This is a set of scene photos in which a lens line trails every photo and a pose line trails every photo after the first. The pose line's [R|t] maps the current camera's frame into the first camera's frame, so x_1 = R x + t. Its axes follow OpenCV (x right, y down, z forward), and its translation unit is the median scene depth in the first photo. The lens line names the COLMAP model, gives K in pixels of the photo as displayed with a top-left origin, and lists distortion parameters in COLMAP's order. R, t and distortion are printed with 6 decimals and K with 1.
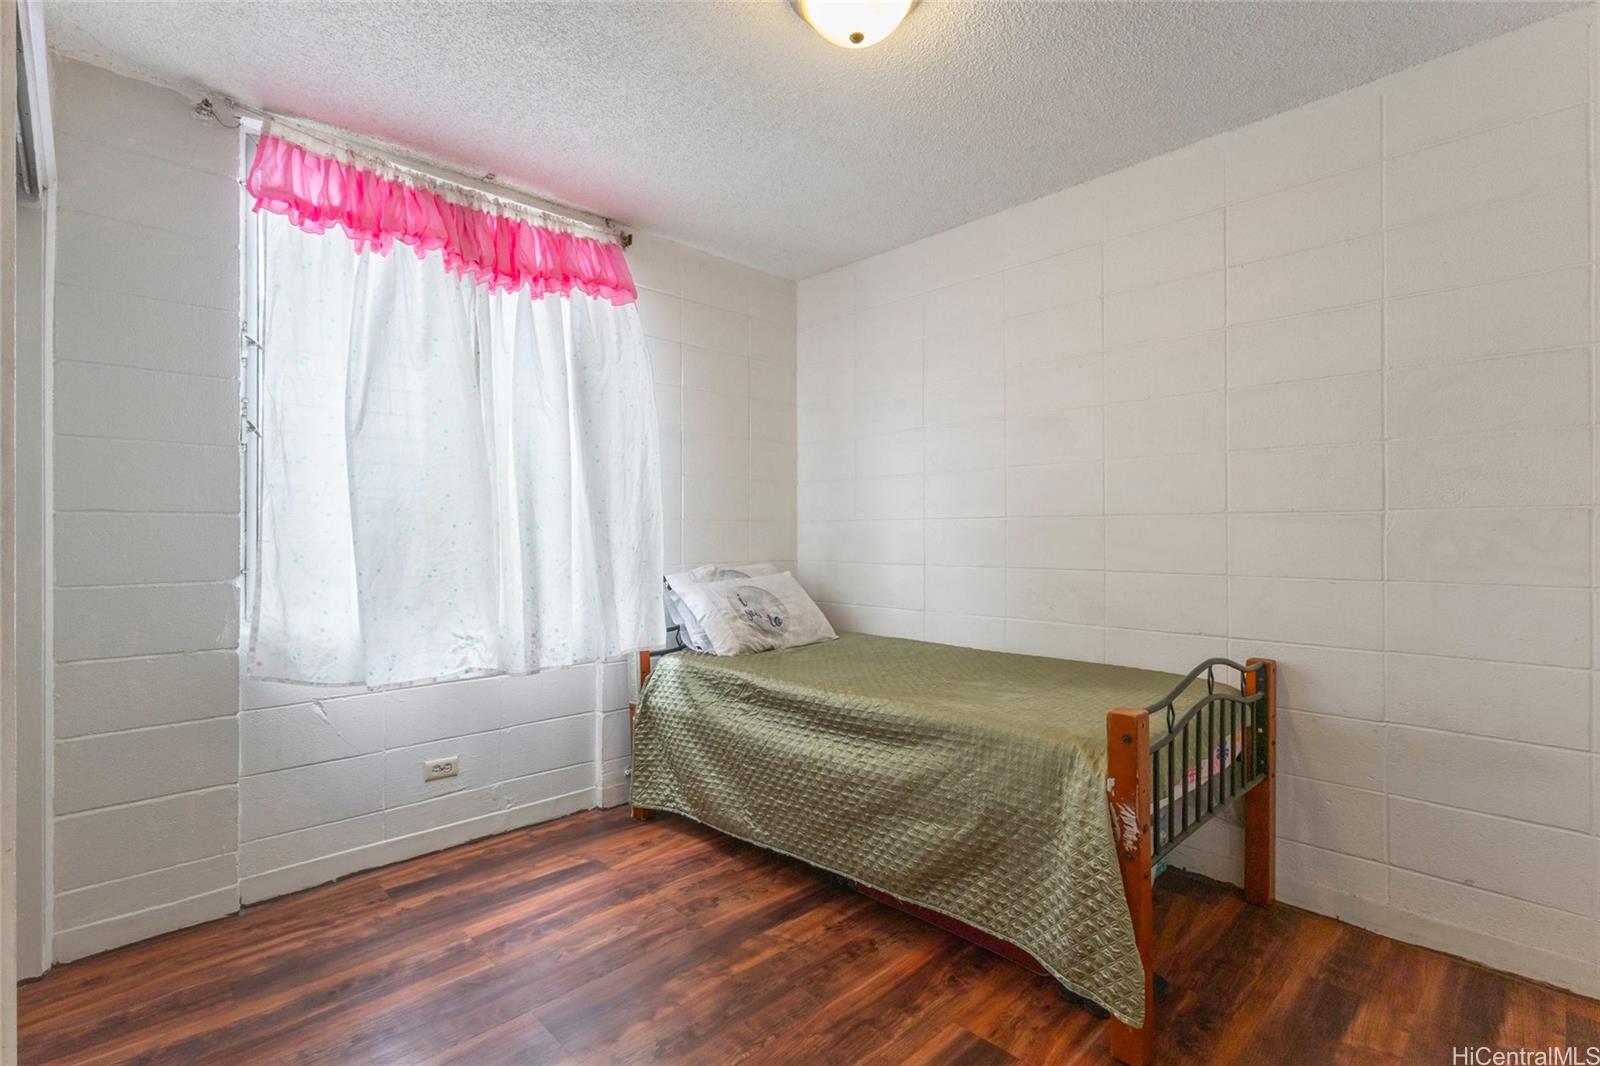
lens RADIAL K [[742.3, 0, 791.7], [0, 742.3, 530.3], [0, 0, 1]] dist [0.000447, 0.001963]
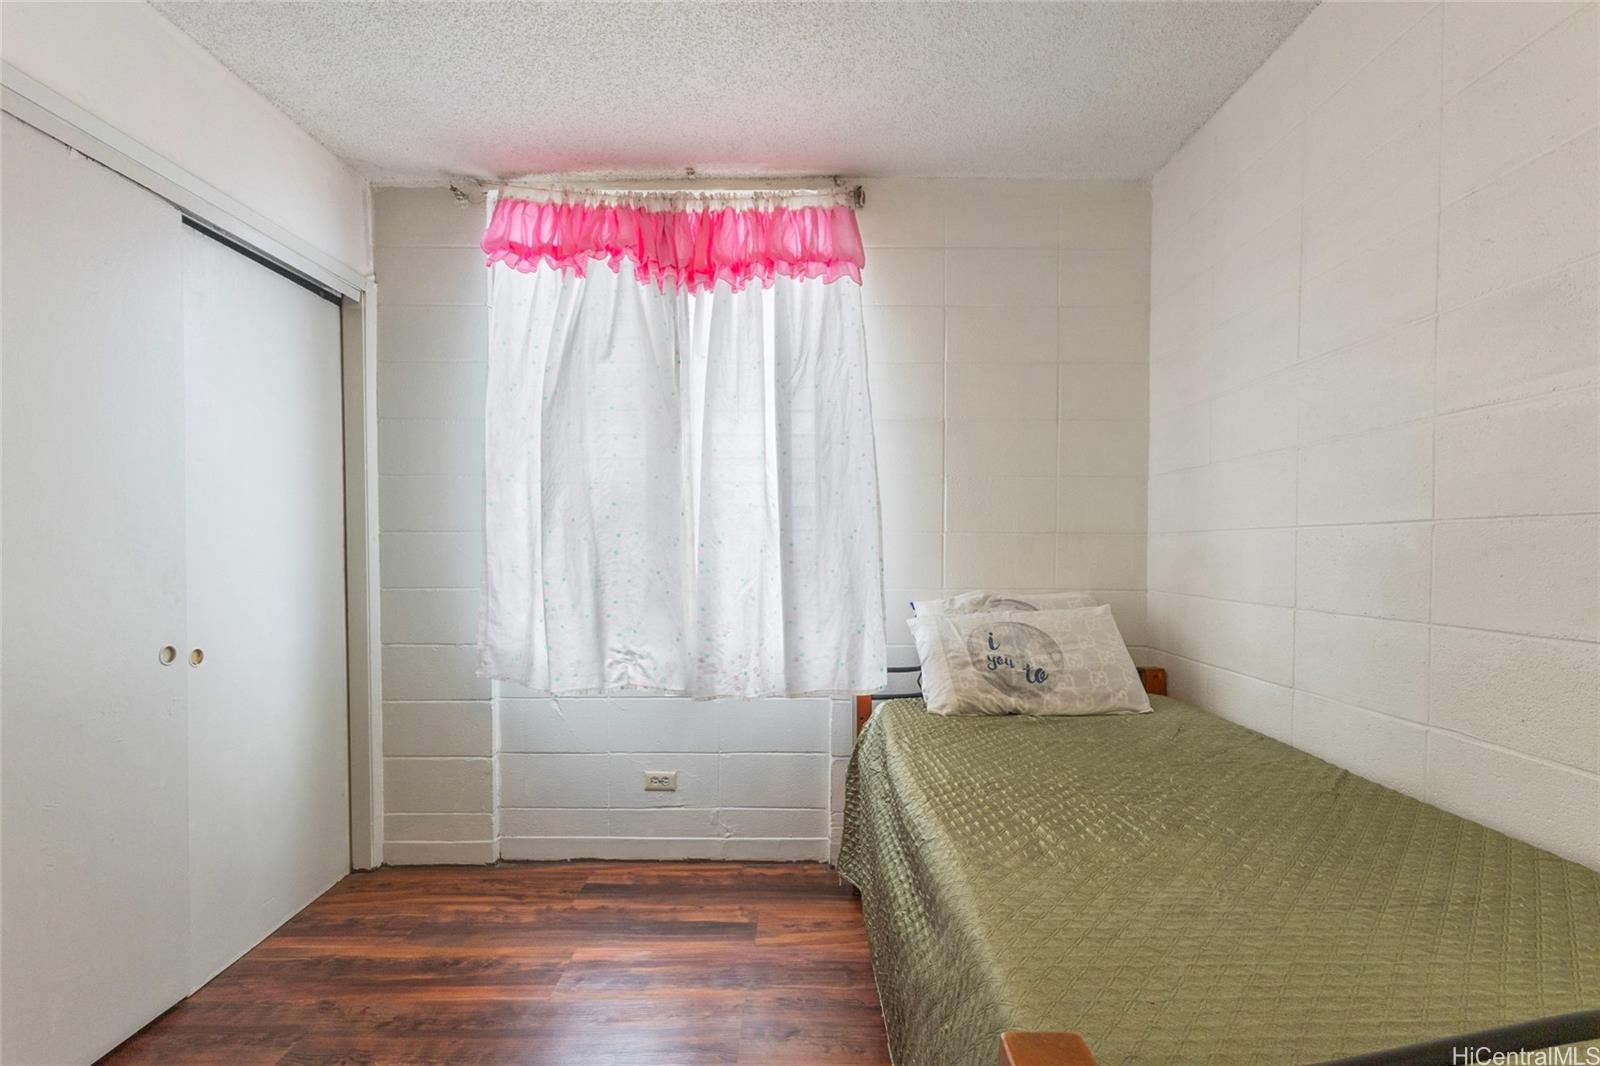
lens RADIAL K [[742.3, 0, 802.3], [0, 742.3, 569.0], [0, 0, 1]] dist [0.000447, 0.001963]
pose [[0.724004, 0.021358, -0.689465, 0.356182], [-0.000054, 0.999522, 0.030905, -0.000049], [0.689796, -0.022338, 0.723659, 0.399743]]
